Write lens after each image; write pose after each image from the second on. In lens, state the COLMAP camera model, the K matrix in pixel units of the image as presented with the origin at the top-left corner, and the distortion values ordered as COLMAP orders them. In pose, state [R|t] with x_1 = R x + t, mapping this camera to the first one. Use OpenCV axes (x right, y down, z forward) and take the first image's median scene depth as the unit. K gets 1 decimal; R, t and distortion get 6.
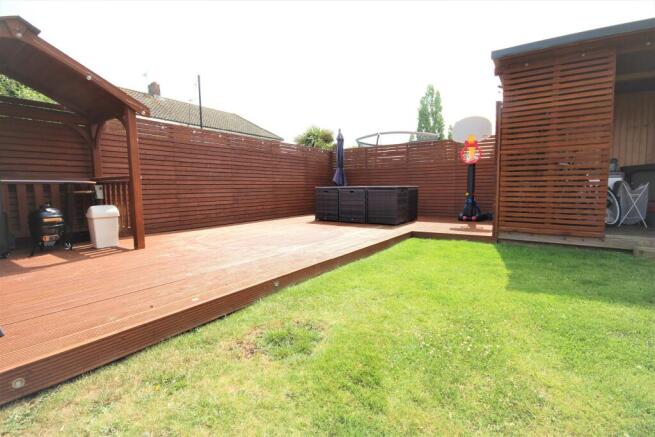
lens RADIAL K [[304.3, 0, 330.9], [0, 304.3, 222.3], [0, 0, 1]] dist [0.001145, 0.000017]
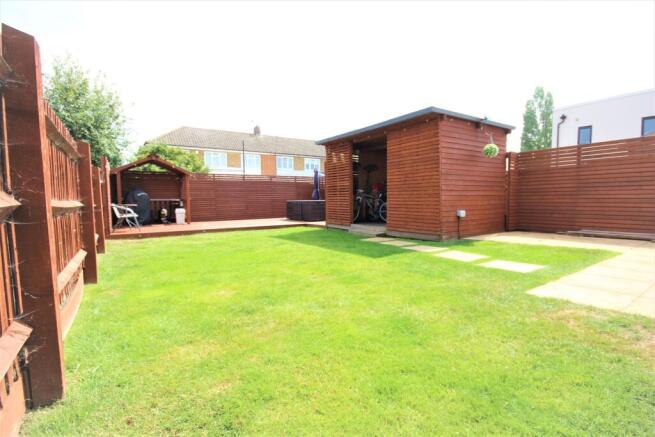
lens RADIAL K [[310.3, 0, 327.5], [0, 310.3, 218.5], [0, 0, 1]] dist [-0.023172, -0.000078]
pose [[0.928507, 0.021660, -0.370682, 1.393617], [-0.039676, 0.998369, -0.041045, 0.086829], [0.369189, 0.052817, 0.927852, -0.994709]]
